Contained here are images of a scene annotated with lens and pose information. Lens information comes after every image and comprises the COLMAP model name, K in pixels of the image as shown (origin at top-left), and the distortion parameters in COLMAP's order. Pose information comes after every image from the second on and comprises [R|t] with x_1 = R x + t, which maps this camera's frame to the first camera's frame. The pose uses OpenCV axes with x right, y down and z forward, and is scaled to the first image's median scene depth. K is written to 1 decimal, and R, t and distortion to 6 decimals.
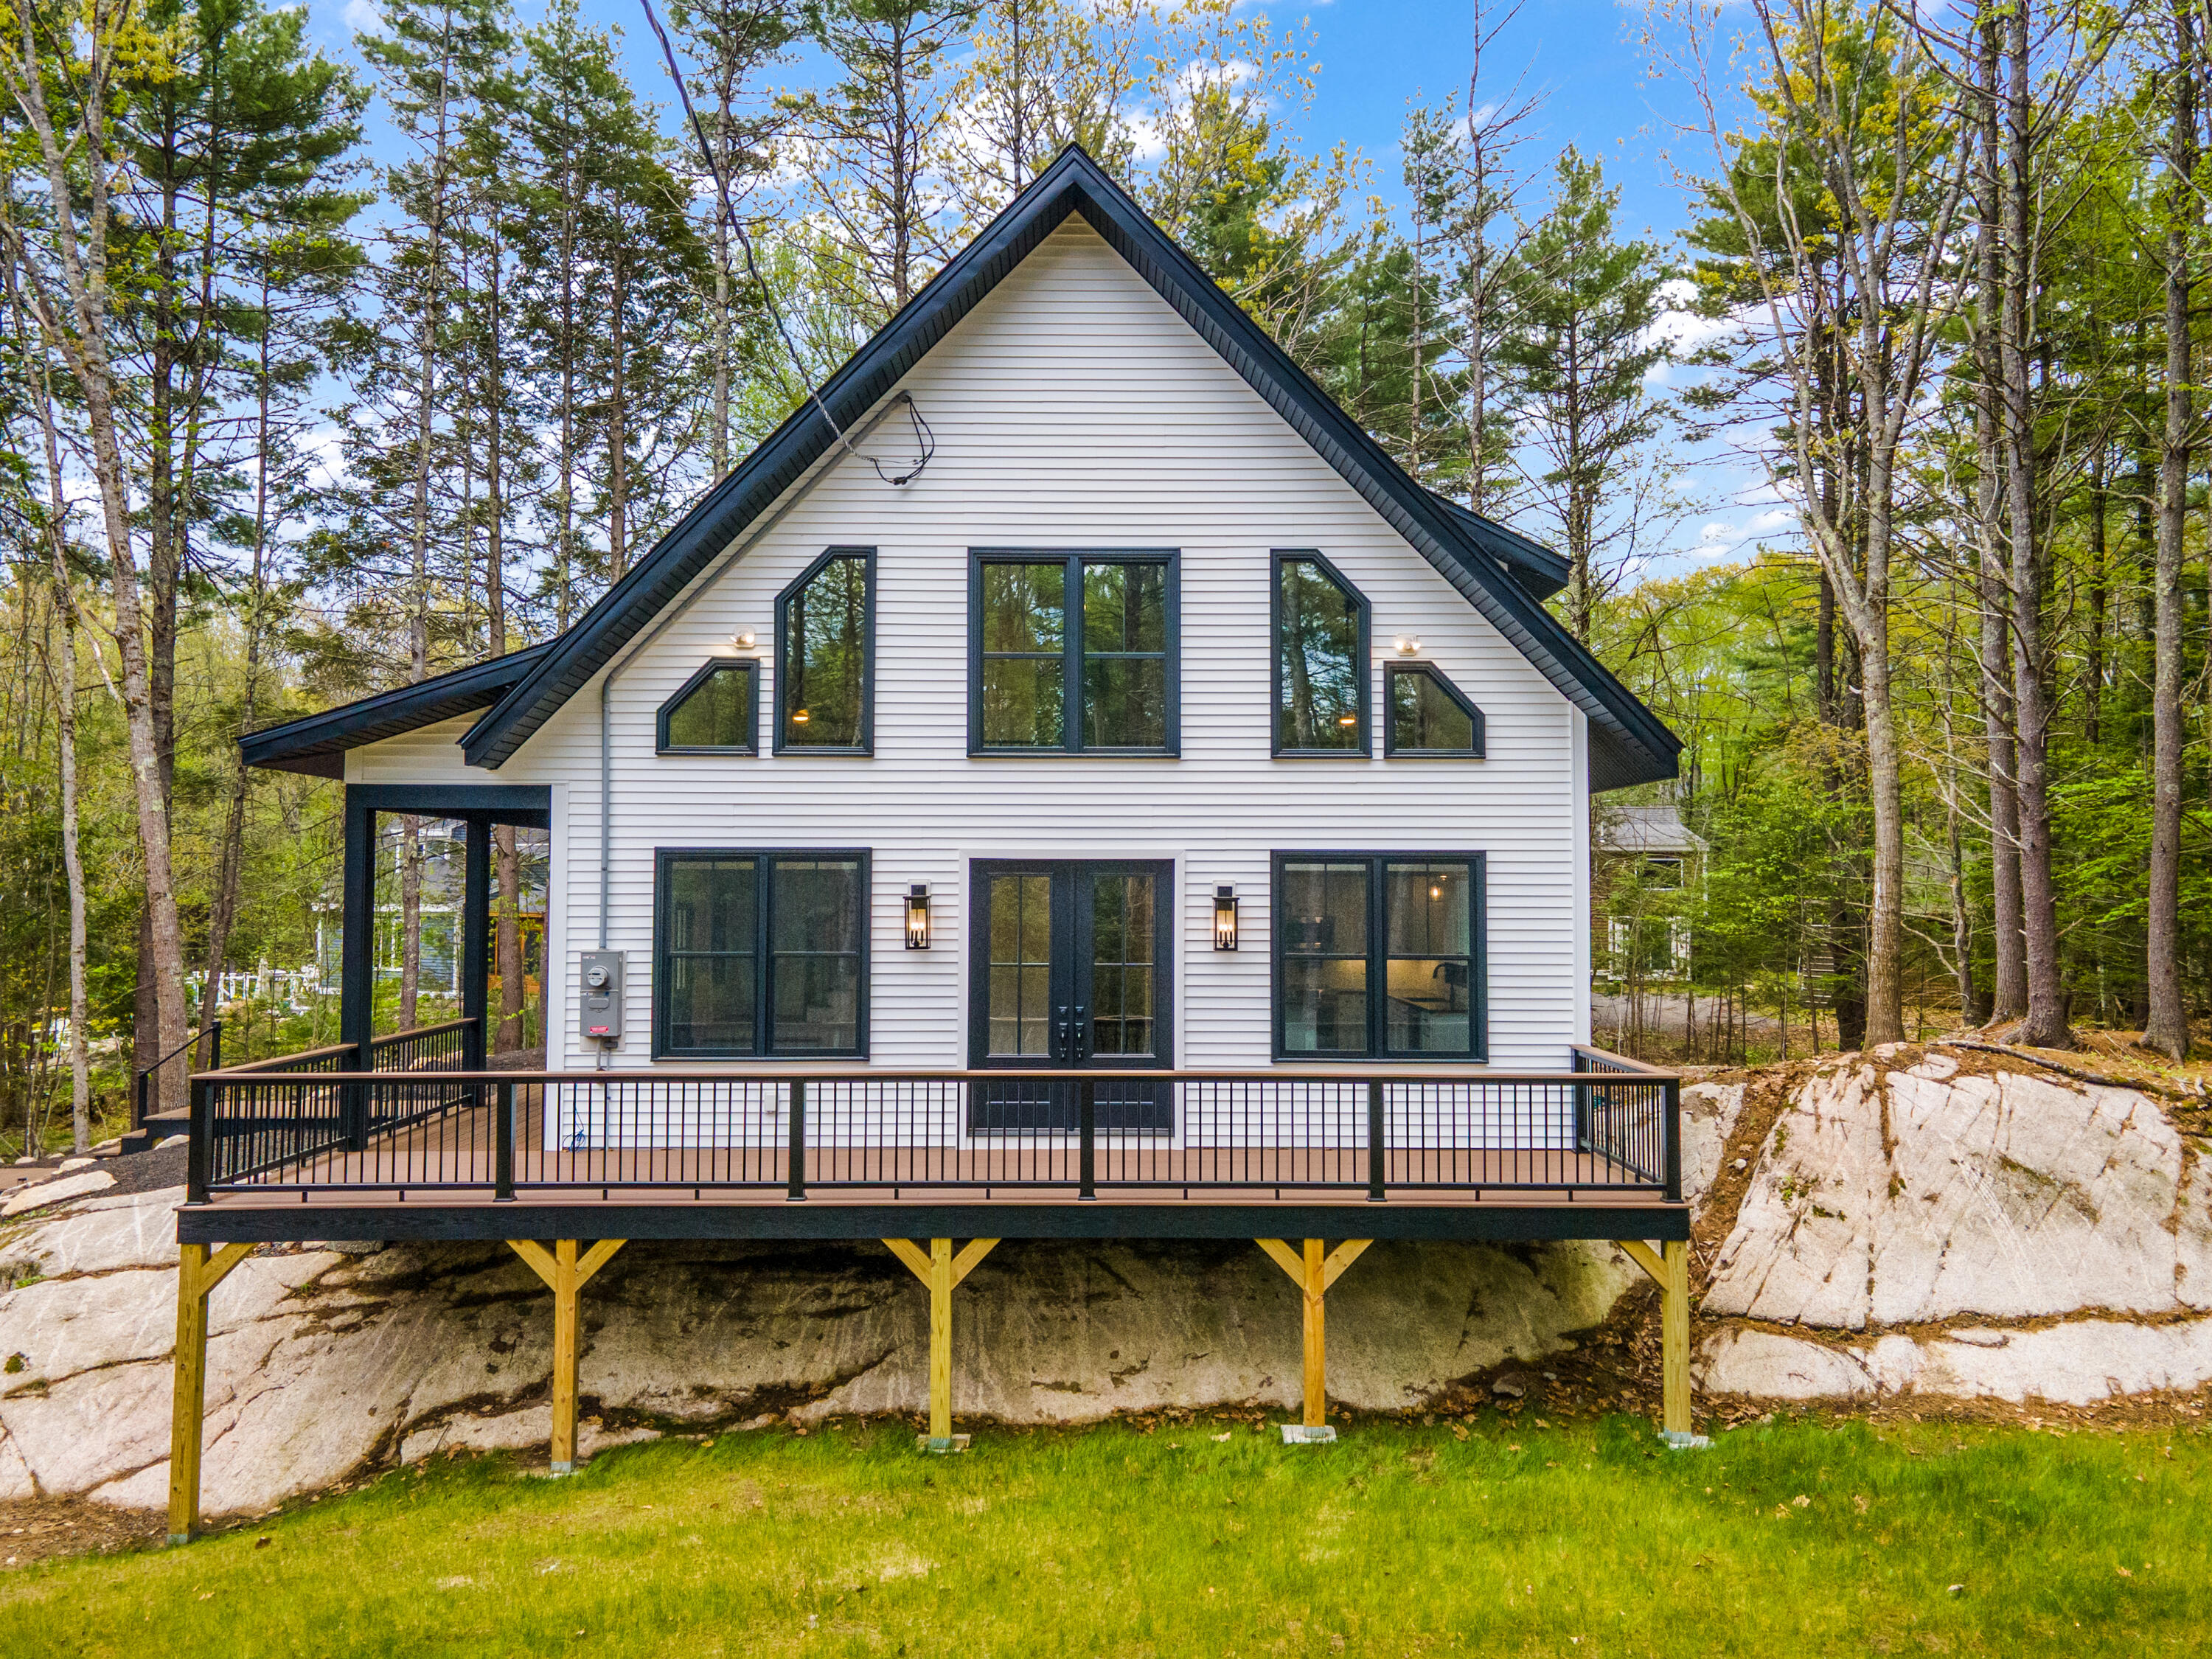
lens RADIAL K [[1642.2, 0, 1060.8], [0, 1642.2, 822.4], [0, 0, 1]] dist [0.041486, 0.006421]
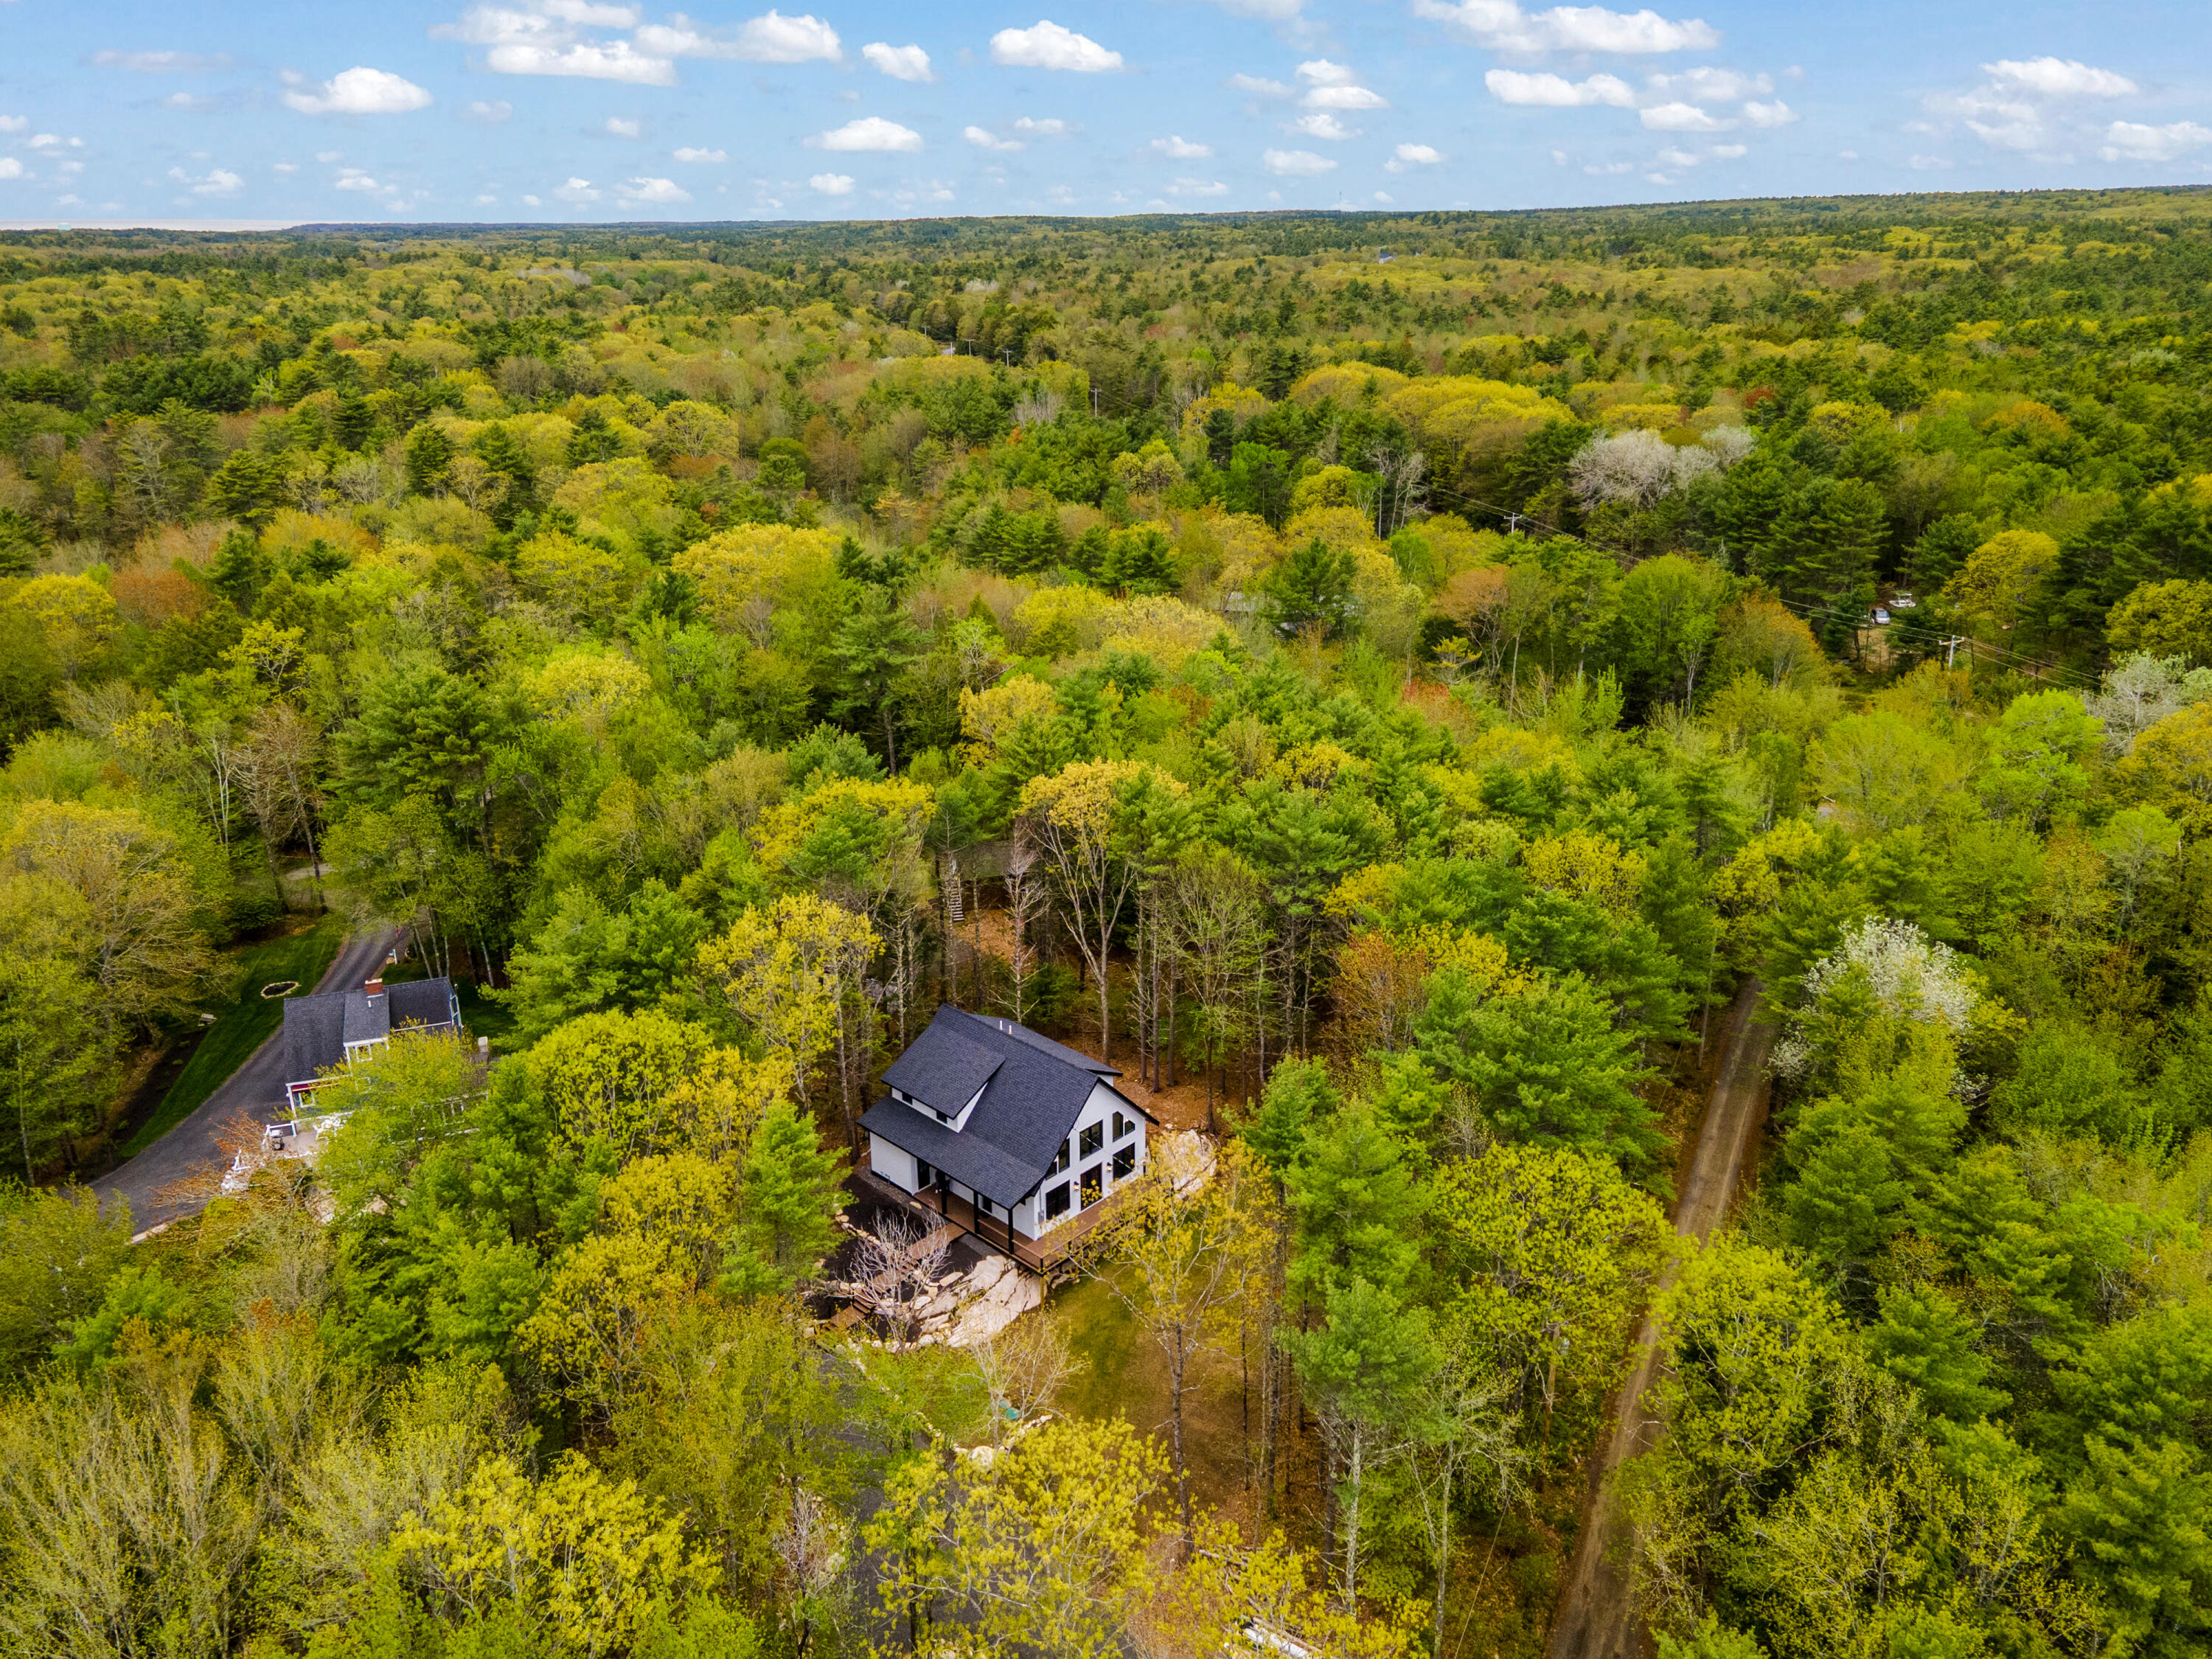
lens RADIAL K [[1630.4, 0, 1105.3], [0, 1630.4, 798.0], [0, 0, 1]] dist [0.010098, 0.058168]
pose [[0.699942, -0.245352, 0.670734, -3.909951], [-0.026091, 0.929729, 0.367318, -3.696093], [-0.713723, -0.274601, 0.644355, -2.779376]]
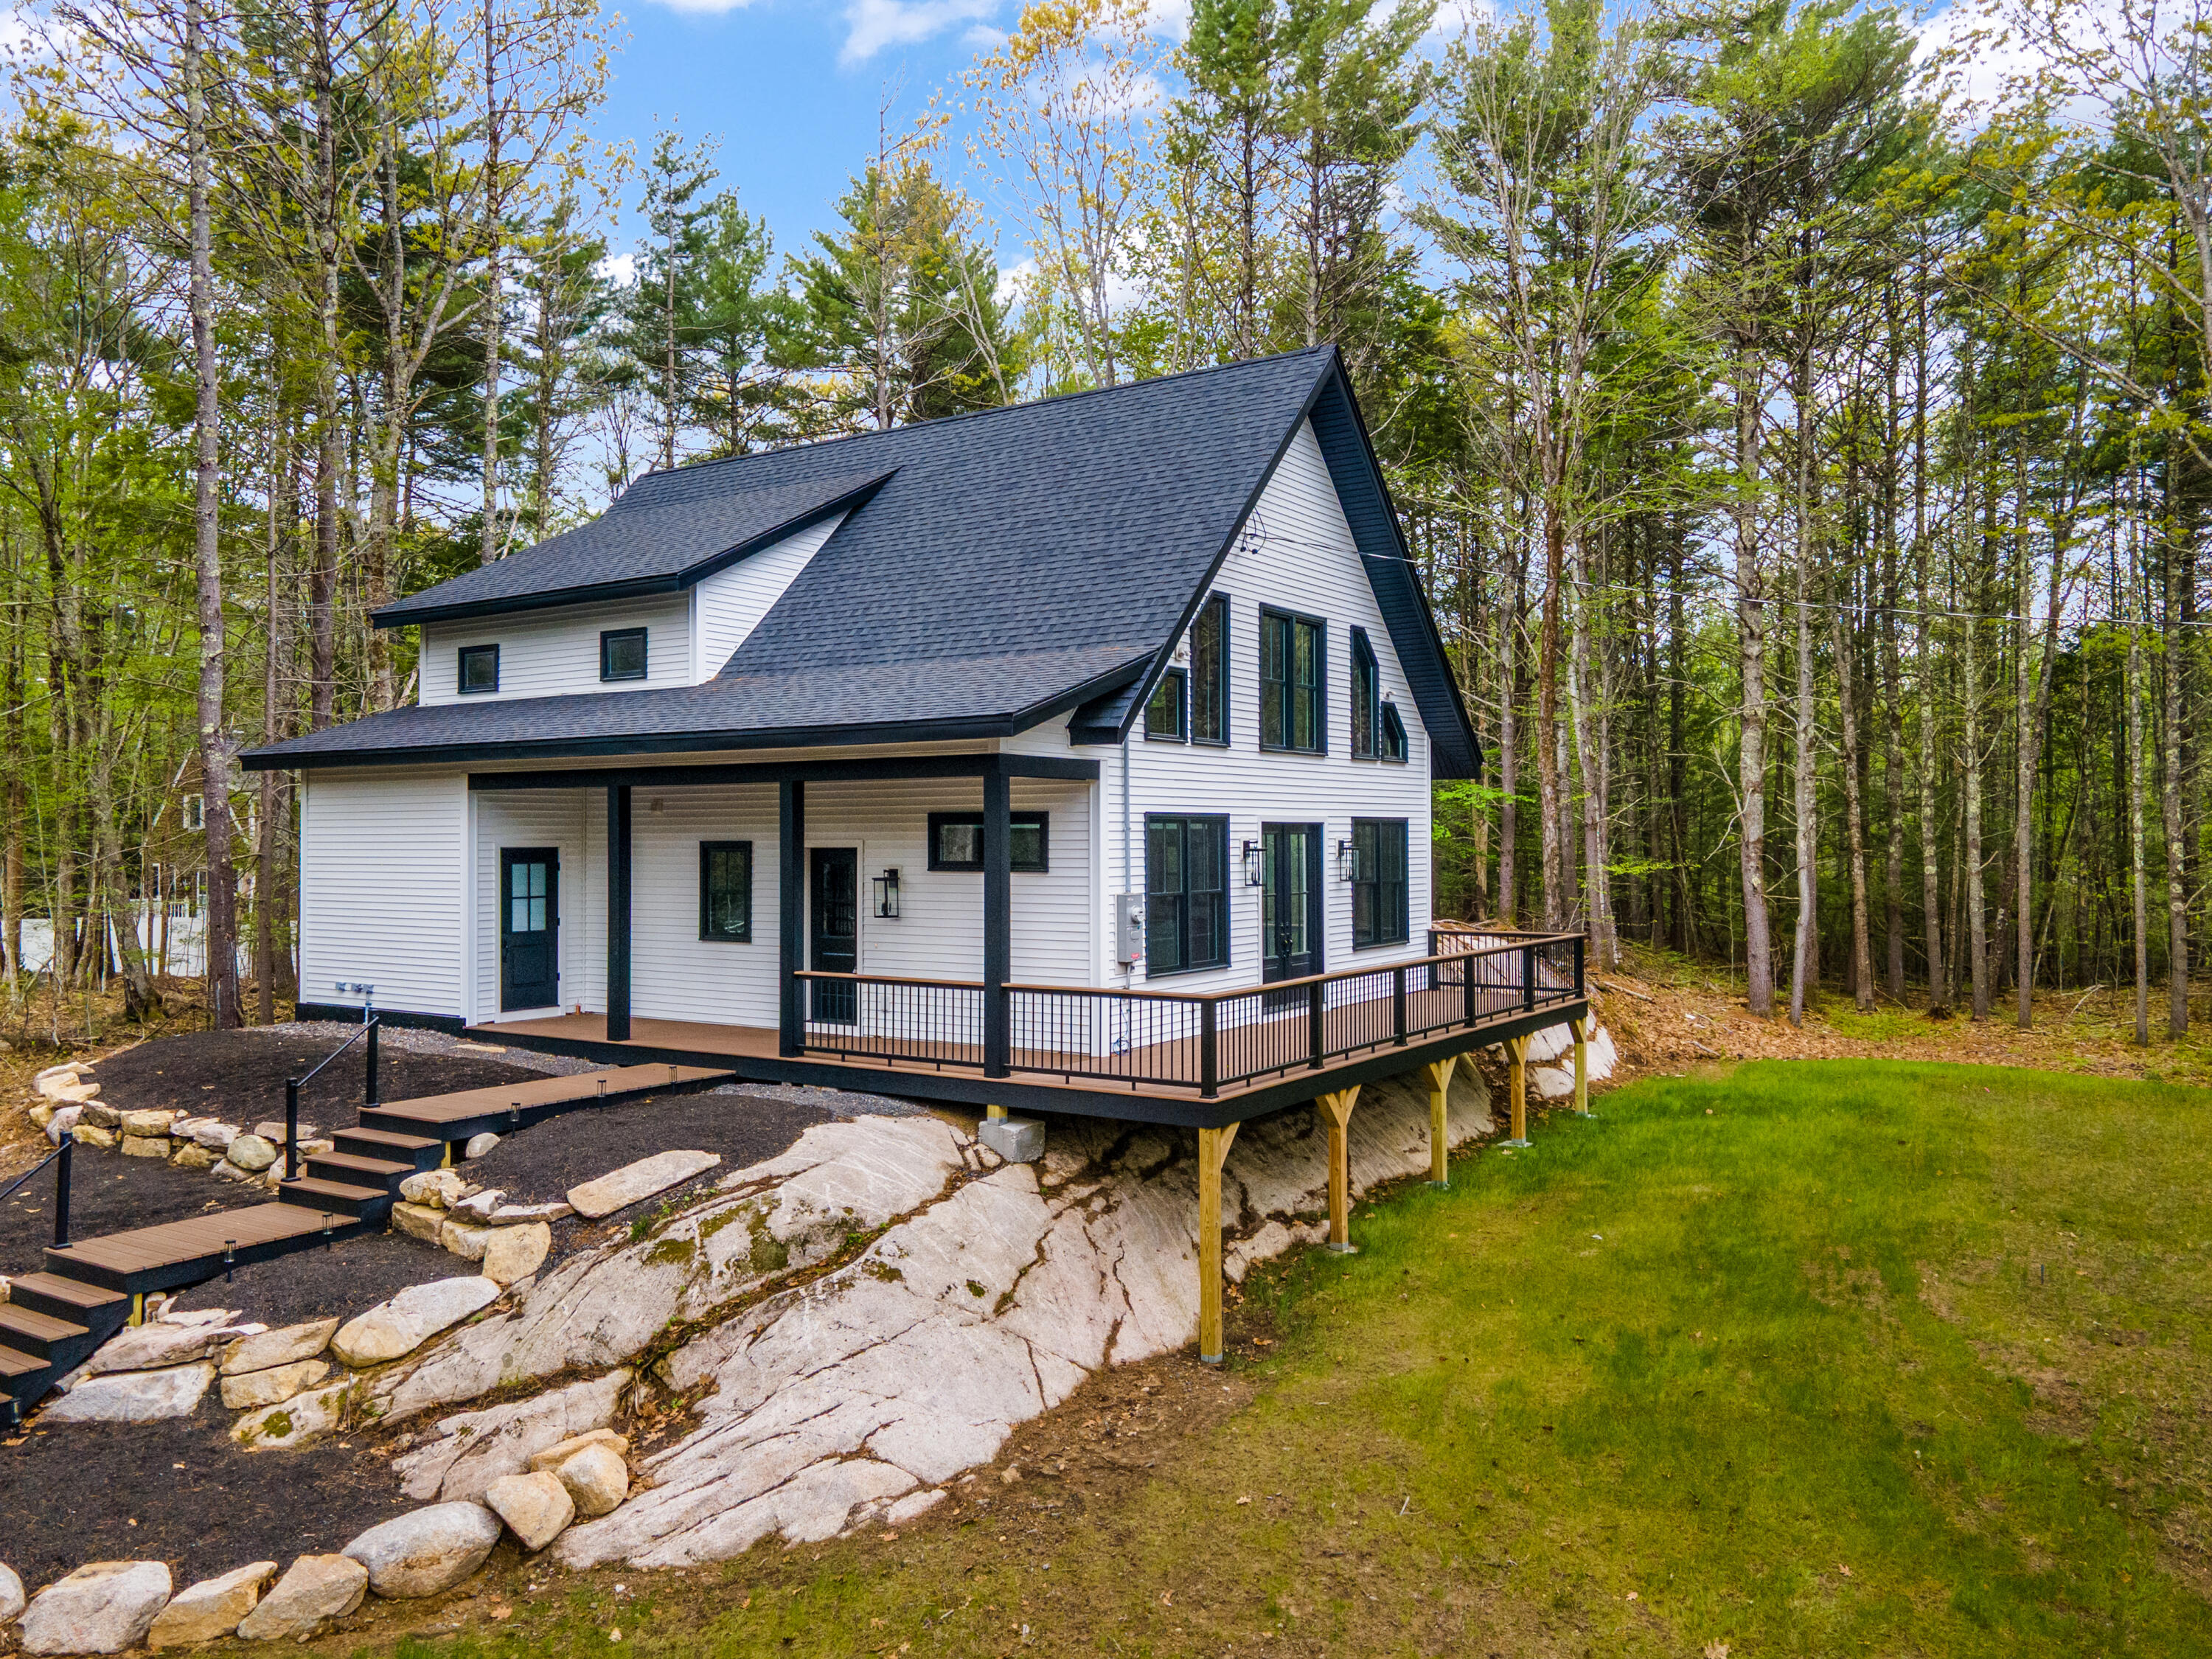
lens RADIAL K [[1630.4, 0, 1105.3], [0, 1630.4, 798.0], [0, 0, 1]] dist [0.010098, 0.058168]
pose [[0.561901, 0.014643, 0.827075, -1.307661], [-0.038294, 0.999232, 0.008325, -0.005288], [-0.826317, -0.036350, 0.562031, 0.314780]]
